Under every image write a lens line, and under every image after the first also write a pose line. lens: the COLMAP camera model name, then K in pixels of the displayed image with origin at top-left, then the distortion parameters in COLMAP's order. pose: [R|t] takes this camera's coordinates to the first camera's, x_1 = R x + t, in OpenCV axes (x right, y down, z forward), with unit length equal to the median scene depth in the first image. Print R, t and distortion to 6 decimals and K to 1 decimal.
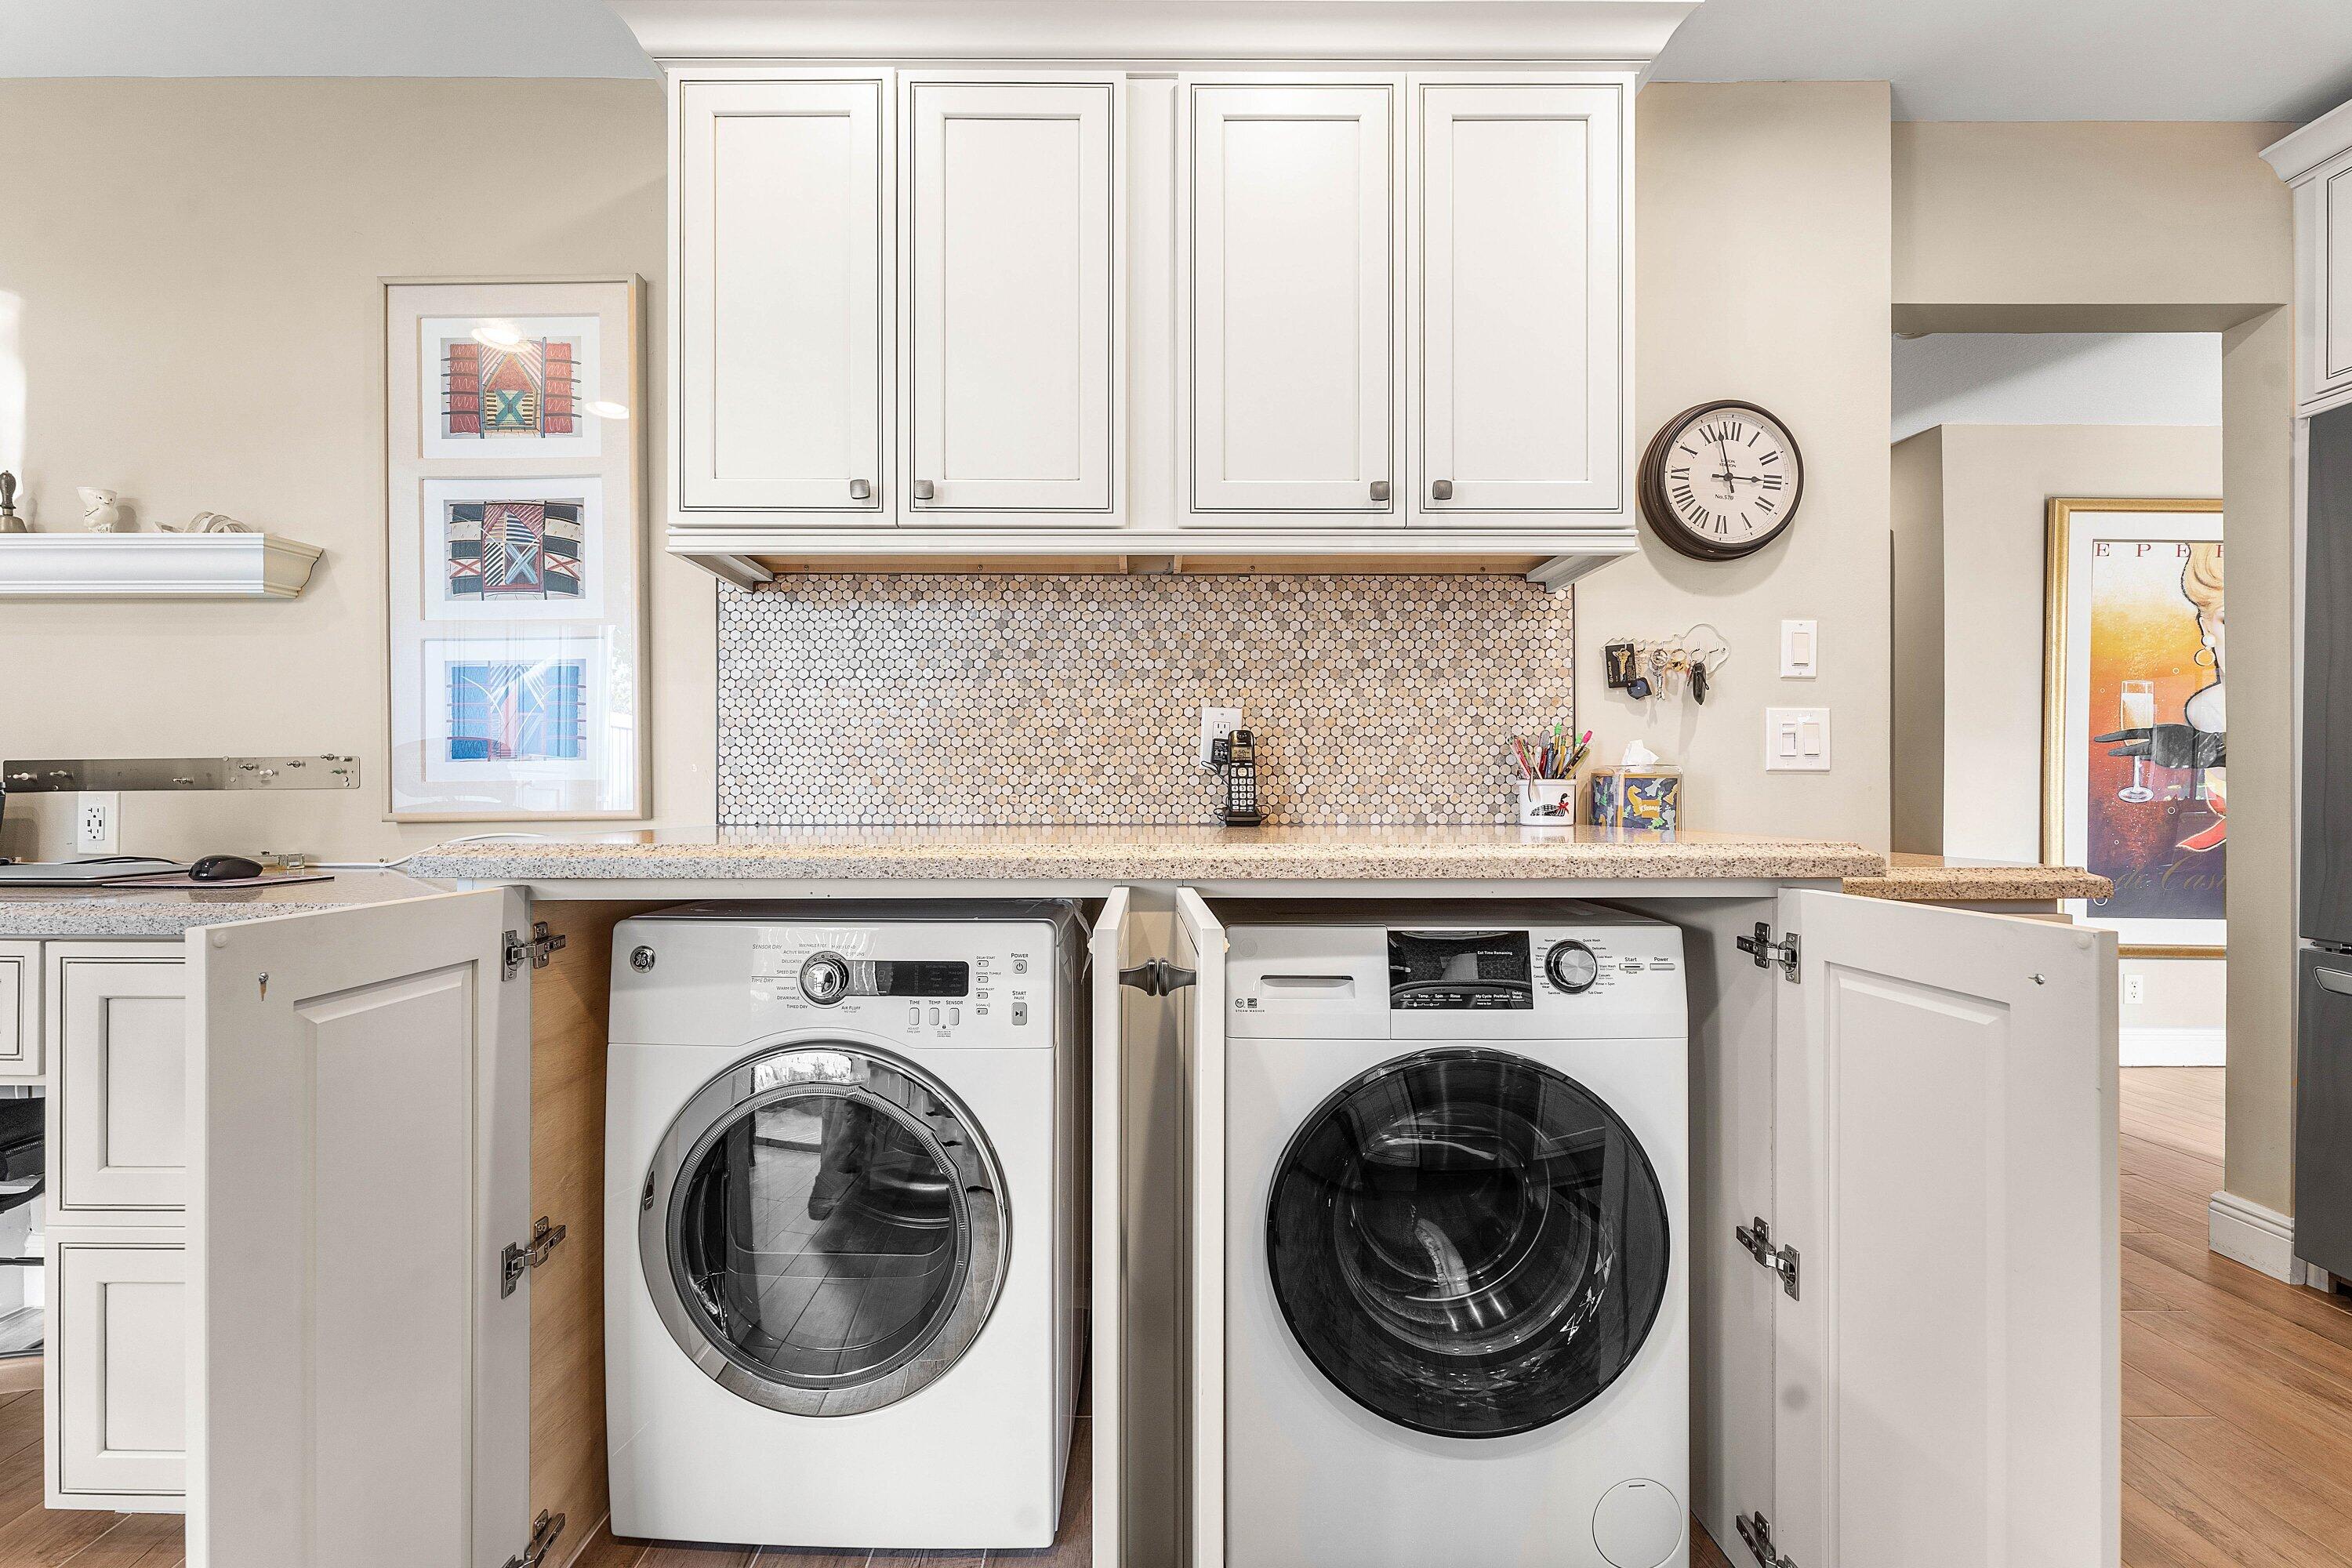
lens RADIAL K [[964.8, 0, 1160.3], [0, 964.8, 800.6], [0, 0, 1]] dist [0.000894, -0.000371]
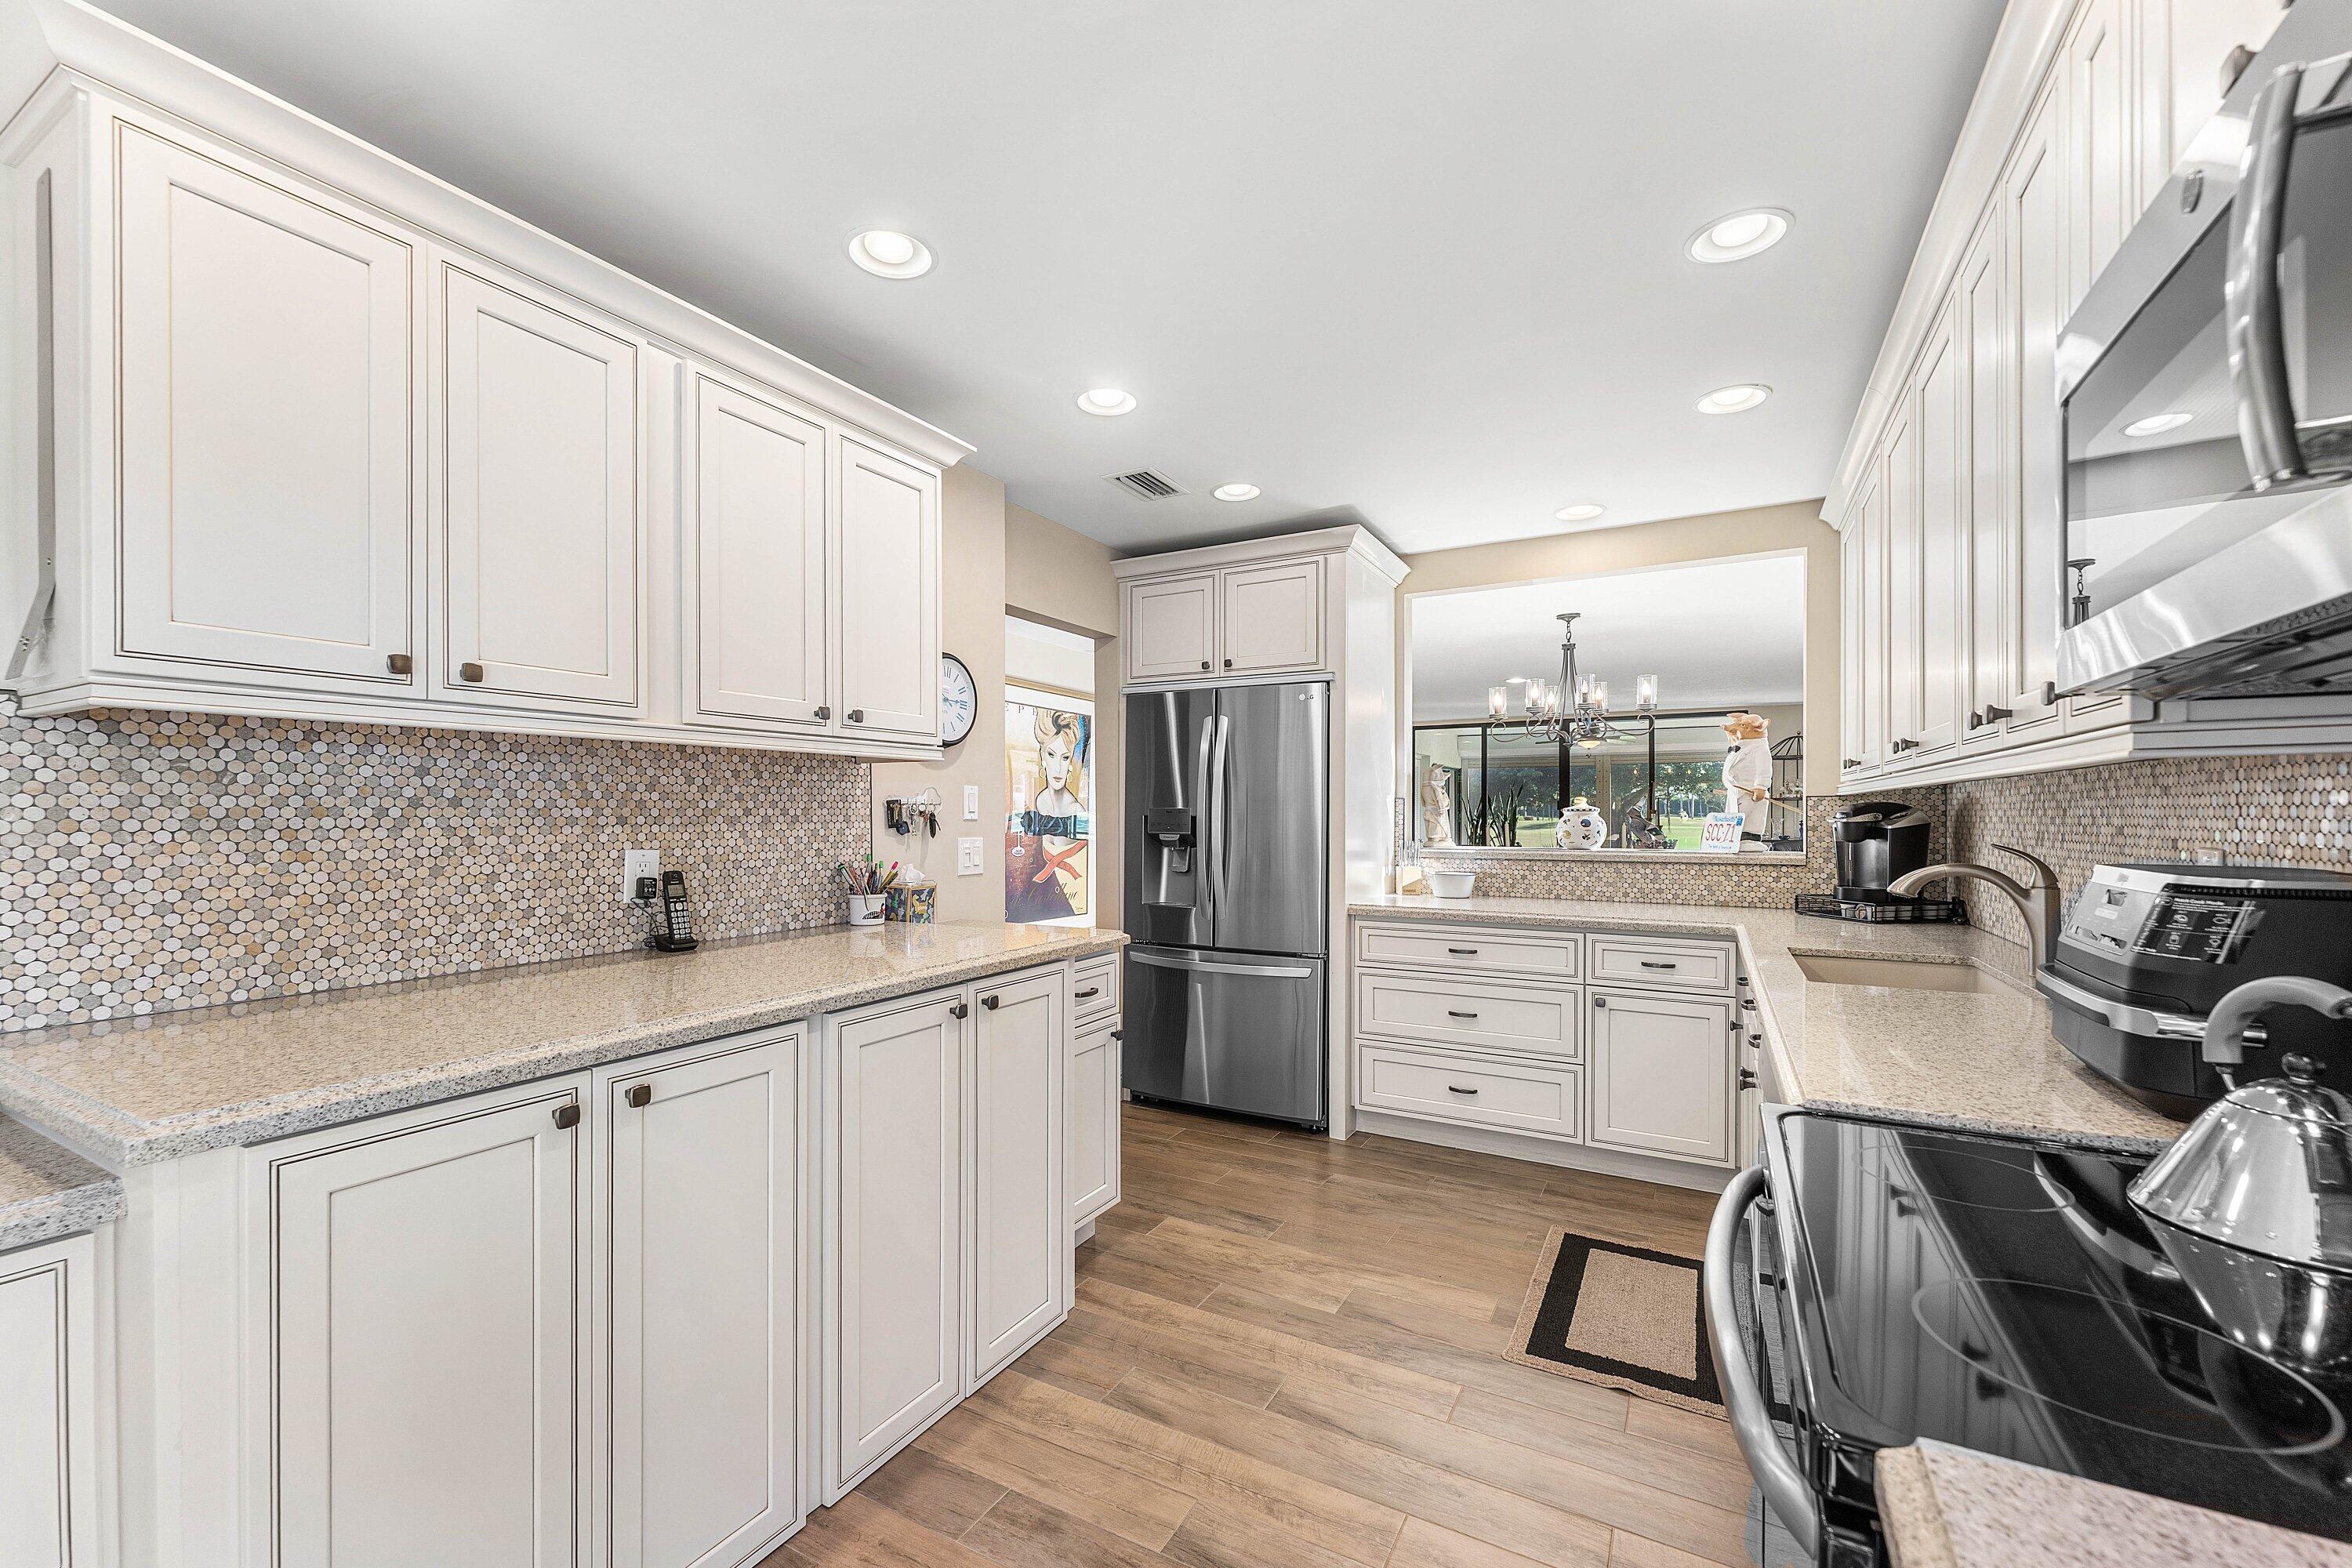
lens RADIAL K [[964.8, 0, 1193.8], [0, 964.8, 819.1], [0, 0, 1]] dist [0.000894, -0.000371]
pose [[0.467012, -0.005343, 0.884235, -0.658812], [-0.003763, 0.999961, 0.008030, -0.145251], [-0.884243, -0.007078, 0.466973, -0.138481]]
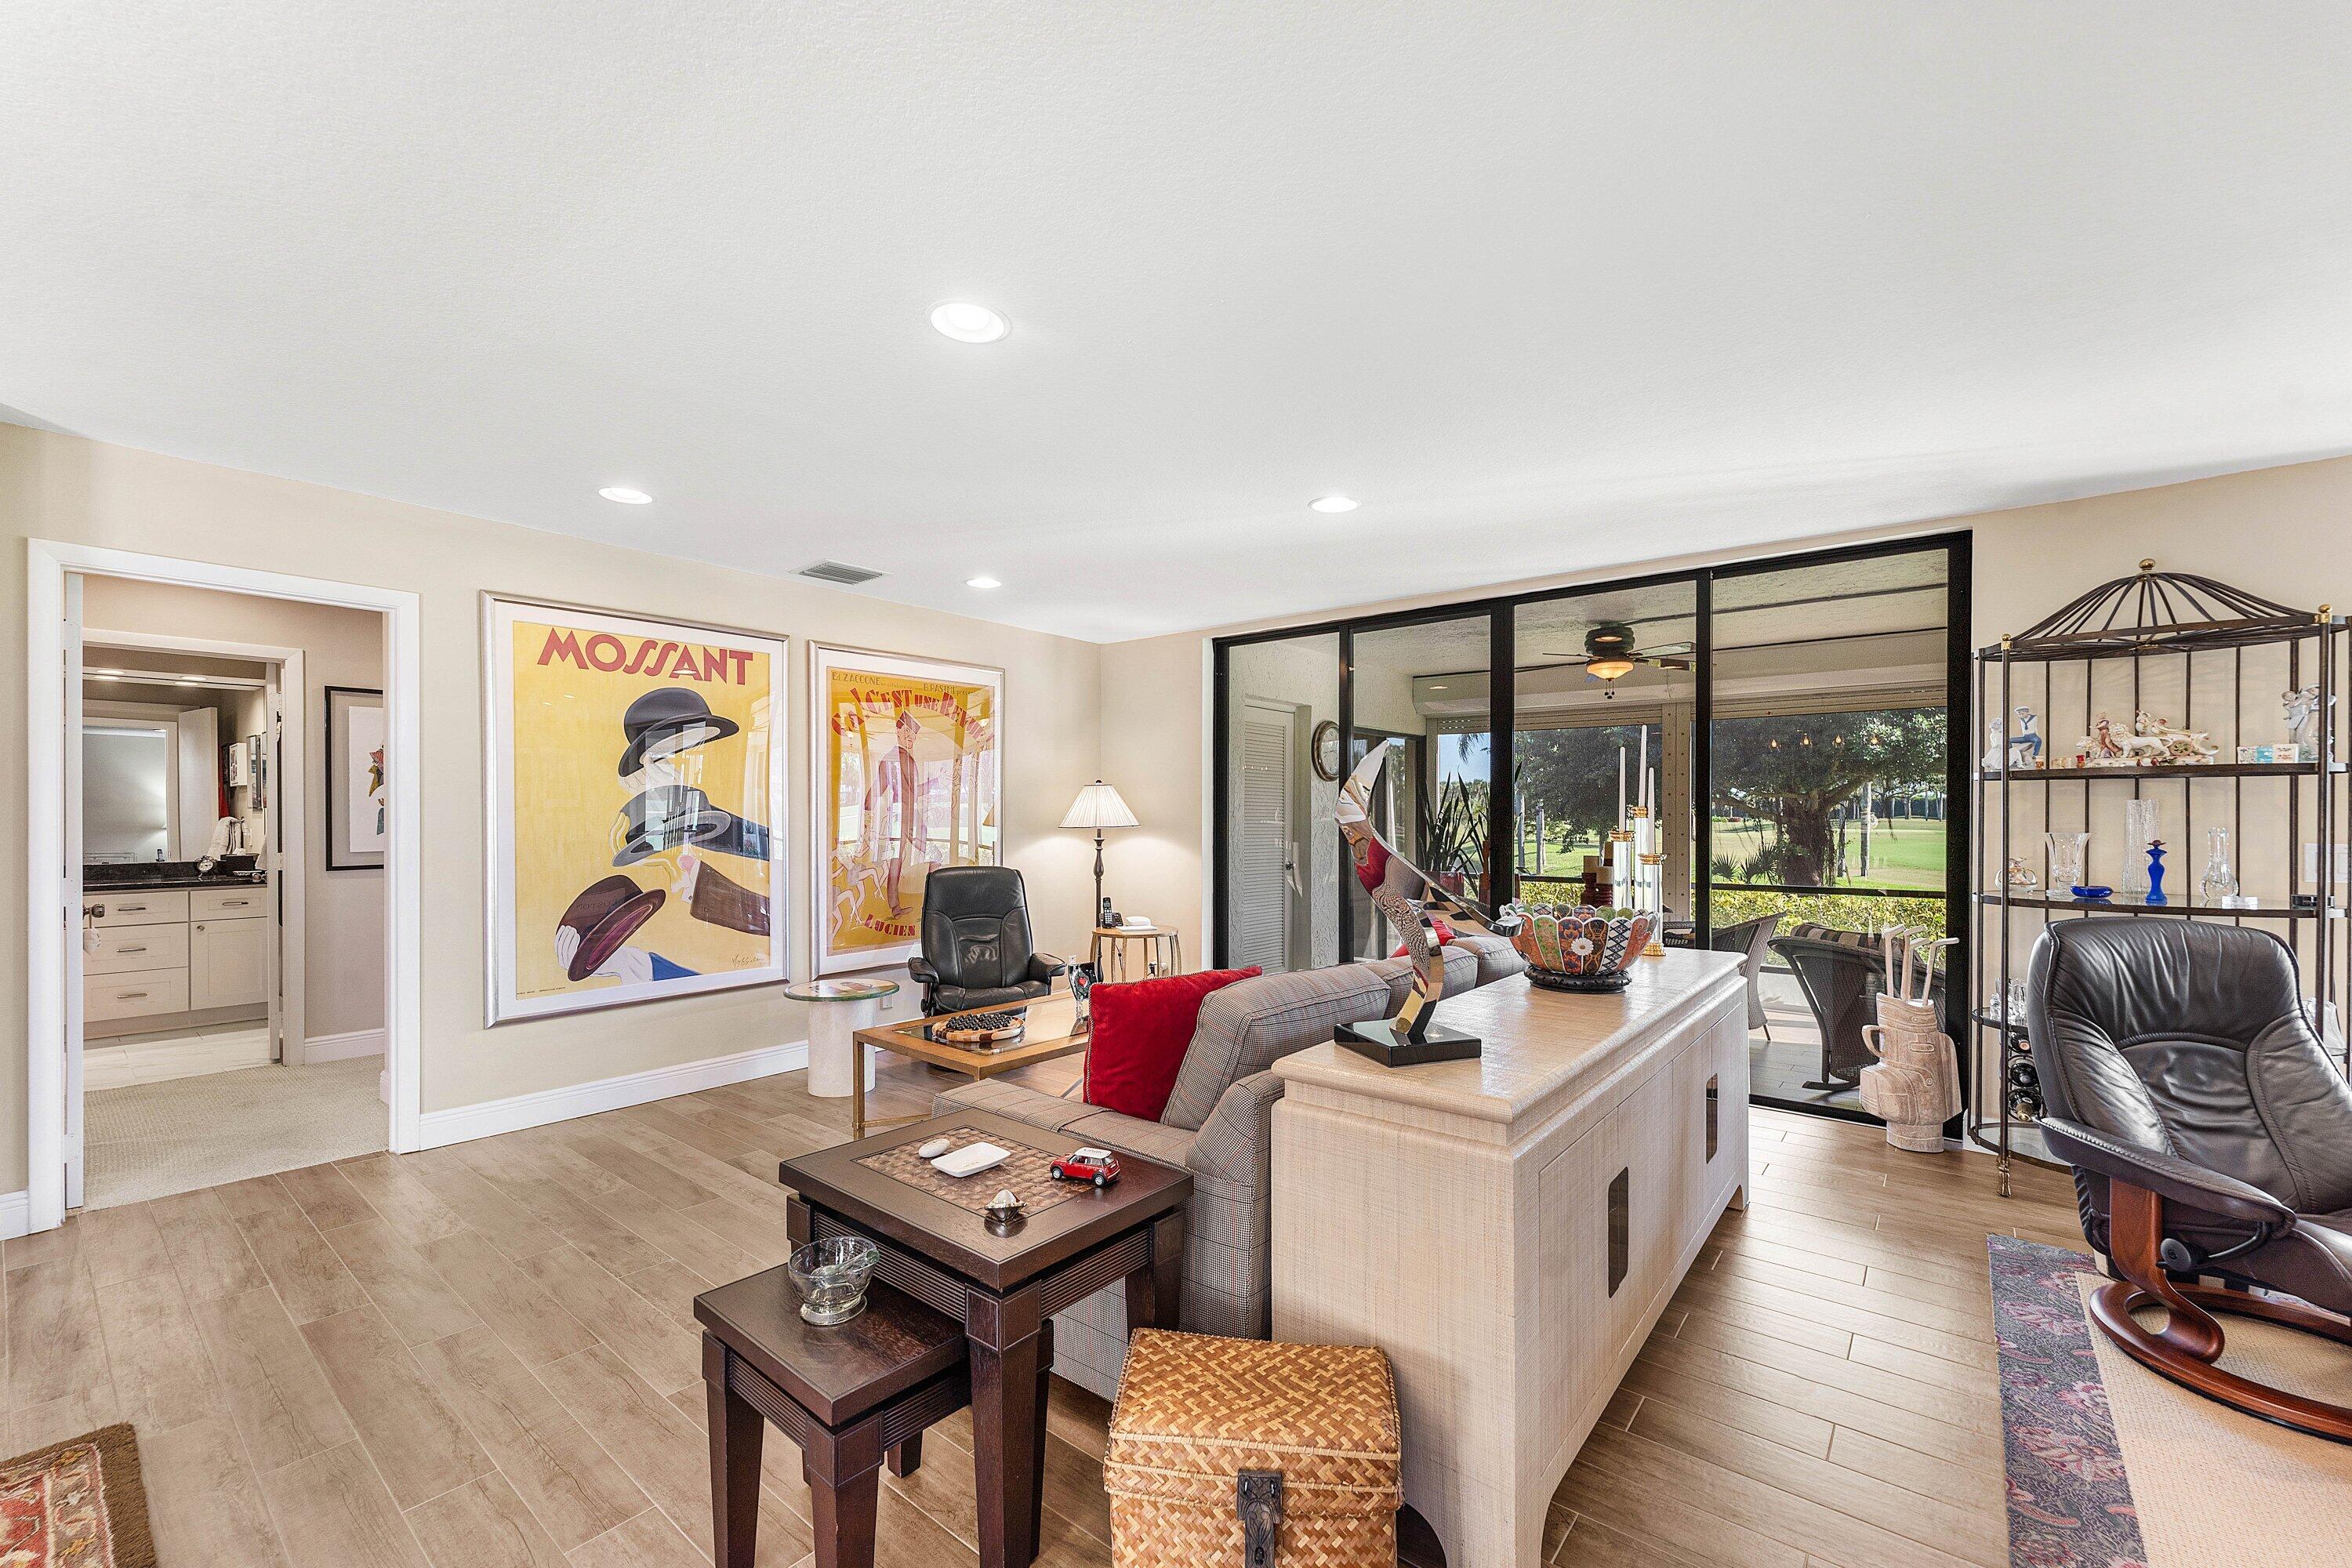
lens RADIAL K [[964.8, 0, 1216.2], [0, 964.8, 822.9], [0, 0, 1]] dist [0.000894, -0.000371]
pose [[0.605091, -0.007270, 0.796123, 3.062889], [-0.001016, 0.999950, 0.009904, -0.139642], [-0.796156, -0.006802, 0.605054, -0.354502]]
